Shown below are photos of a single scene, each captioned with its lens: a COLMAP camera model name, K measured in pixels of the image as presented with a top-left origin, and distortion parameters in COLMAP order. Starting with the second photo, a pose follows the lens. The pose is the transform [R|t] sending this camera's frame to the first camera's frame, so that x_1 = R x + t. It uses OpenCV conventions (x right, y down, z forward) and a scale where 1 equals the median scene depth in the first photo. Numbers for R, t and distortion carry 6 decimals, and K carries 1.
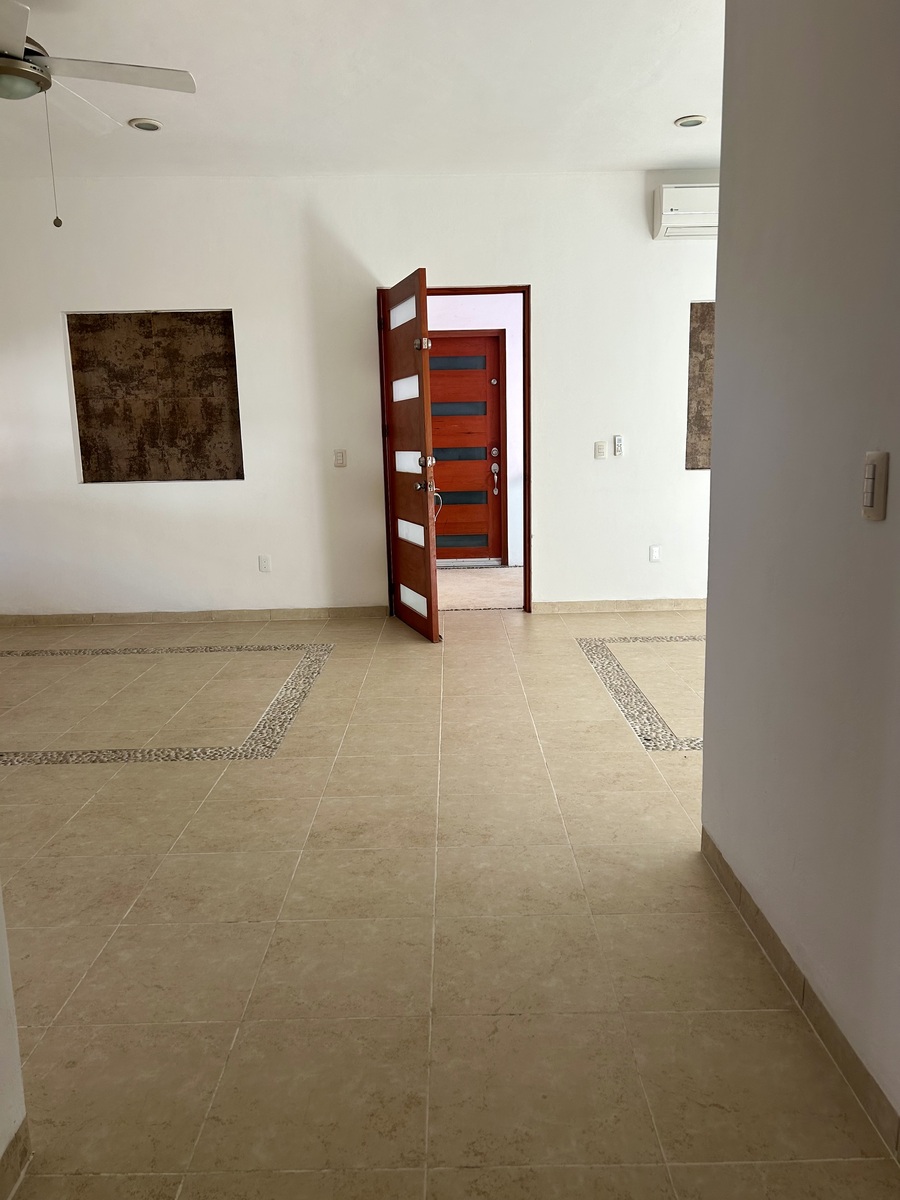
lens RADIAL K [[897.5, 0, 450.3], [0, 897.5, 590.3], [0, 0, 1]] dist [0.064715, -0.093894]
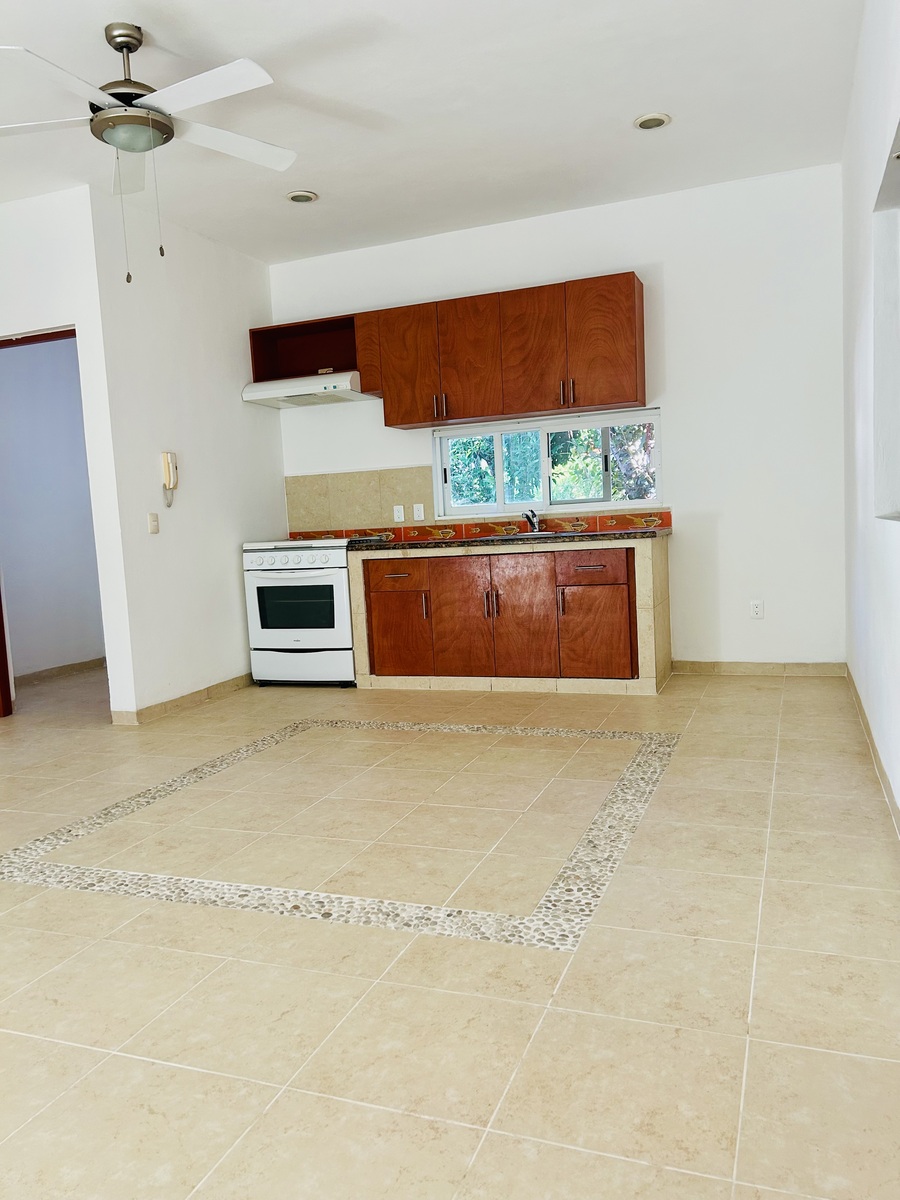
lens RADIAL K [[890.3, 0, 445.8], [0, 890.3, 619.8], [0, 0, 1]] dist [0.078880, -0.153135]
pose [[-0.362078, 0.145983, -0.920646, 0.372939], [-0.090427, 0.977501, 0.190562, -0.244060], [0.927751, 0.152250, -0.340731, 1.703263]]
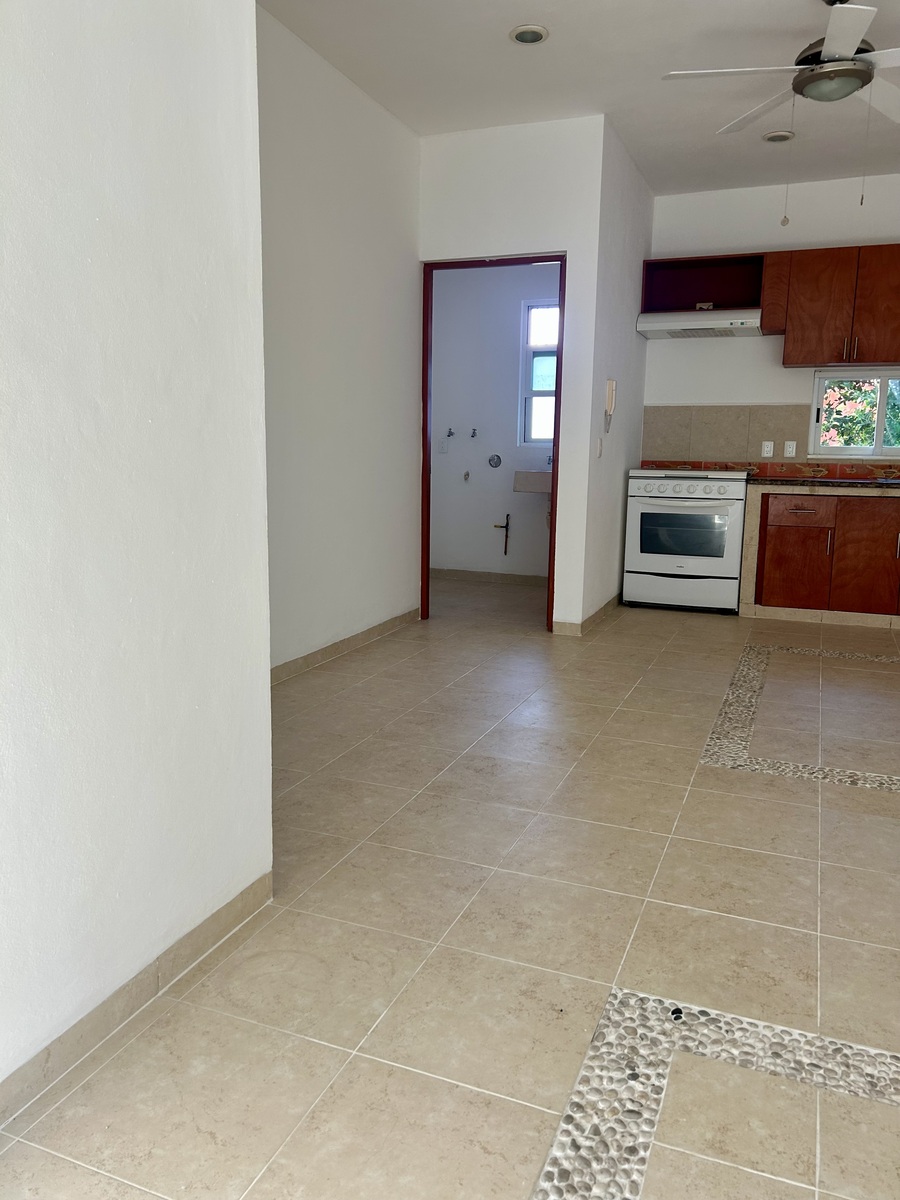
lens RADIAL K [[897.5, 0, 450.3], [0, 897.5, 590.3], [0, 0, 1]] dist [0.064715, -0.093894]
pose [[-0.381210, 0.166981, -0.909284, 0.731752], [-0.155202, 0.958035, 0.241001, -0.172023], [0.911368, 0.232995, -0.339296, 1.068412]]
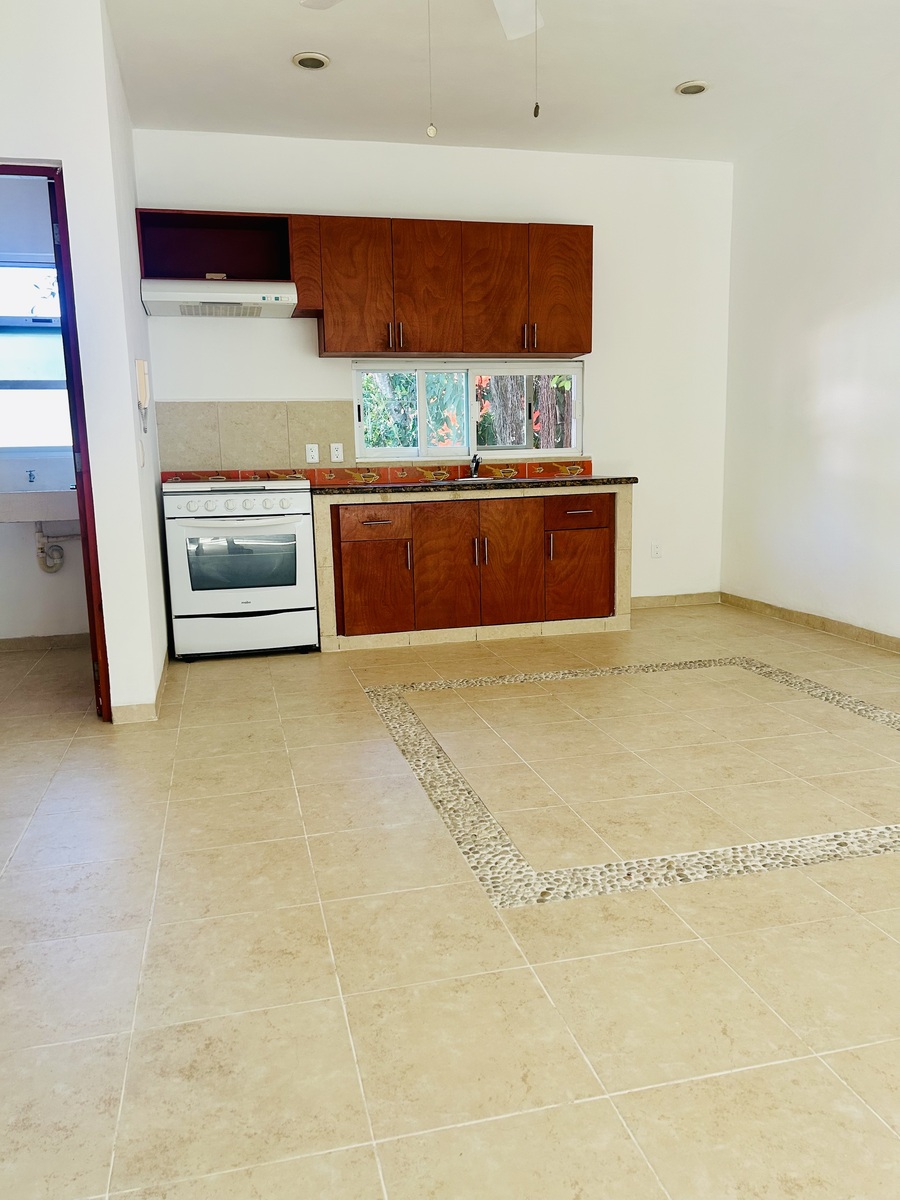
lens RADIAL K [[890.3, 0, 445.8], [0, 890.3, 619.8], [0, 0, 1]] dist [0.078880, -0.153135]
pose [[0.232705, 0.192932, -0.953219, 0.350583], [-0.140639, 0.976499, 0.163310, -0.105292], [0.962325, 0.096057, 0.254370, 0.812715]]
